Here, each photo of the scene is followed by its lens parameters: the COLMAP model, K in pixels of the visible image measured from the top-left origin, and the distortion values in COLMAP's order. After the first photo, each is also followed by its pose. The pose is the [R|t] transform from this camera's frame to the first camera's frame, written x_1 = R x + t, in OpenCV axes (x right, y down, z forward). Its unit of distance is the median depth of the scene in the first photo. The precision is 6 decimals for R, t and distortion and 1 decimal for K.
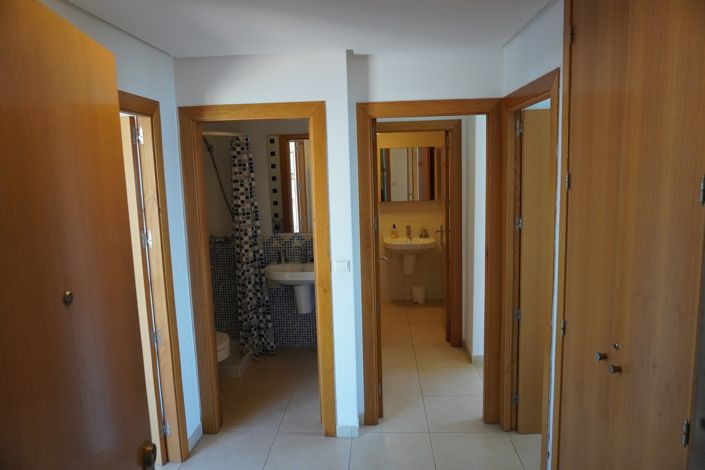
lens RADIAL K [[466.3, 0, 354.3], [0, 466.3, 225.4], [0, 0, 1]] dist [-0.008823, 0.000201]
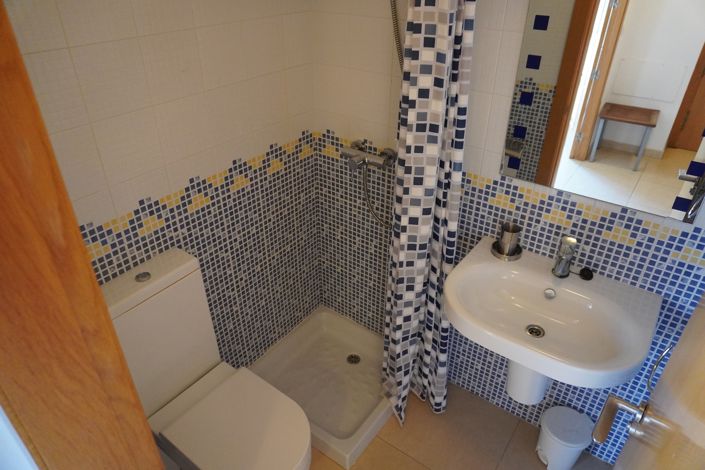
lens RADIAL K [[466.3, 0, 354.3], [0, 466.3, 225.4], [0, 0, 1]] dist [-0.008823, 0.000201]
pose [[0.834645, 0.316531, -0.450751, -0.094591], [-0.104414, 0.894463, 0.434779, -0.105939], [0.540801, -0.315821, 0.779609, 0.662174]]
